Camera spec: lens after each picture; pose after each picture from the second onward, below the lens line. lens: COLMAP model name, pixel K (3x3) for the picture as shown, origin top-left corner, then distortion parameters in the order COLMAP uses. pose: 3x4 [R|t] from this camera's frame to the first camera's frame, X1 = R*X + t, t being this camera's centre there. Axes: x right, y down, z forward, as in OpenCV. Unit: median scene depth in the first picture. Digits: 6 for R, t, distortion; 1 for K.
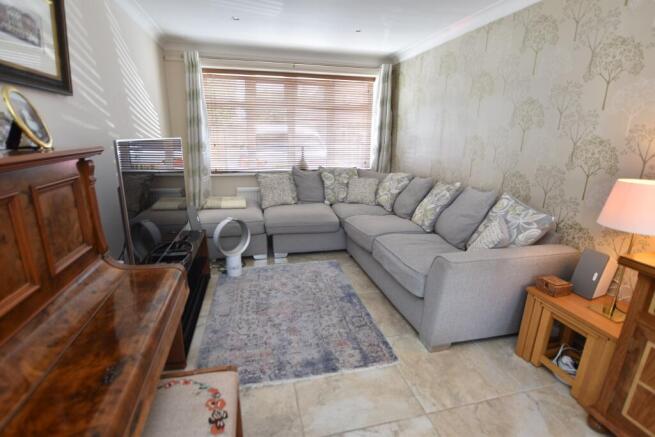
lens RADIAL K [[309.5, 0, 327.5], [0, 309.5, 218.5], [0, 0, 1]] dist [-0.033596, -0.000111]
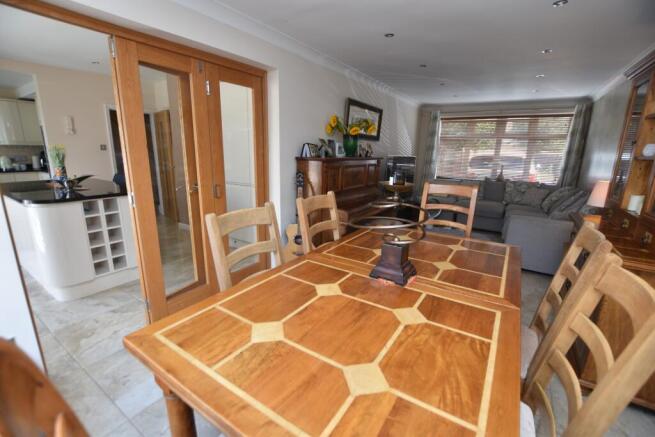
lens RADIAL K [[286.5, 0, 327.5], [0, 286.5, 218.5], [0, 0, 1]] dist [-0.032385, 0.000389]
pose [[0.673751, 0.167896, -0.719632, 0.409293], [-0.211079, 0.976999, 0.030321, 0.157847], [0.708170, 0.131470, 0.693693, -0.512063]]
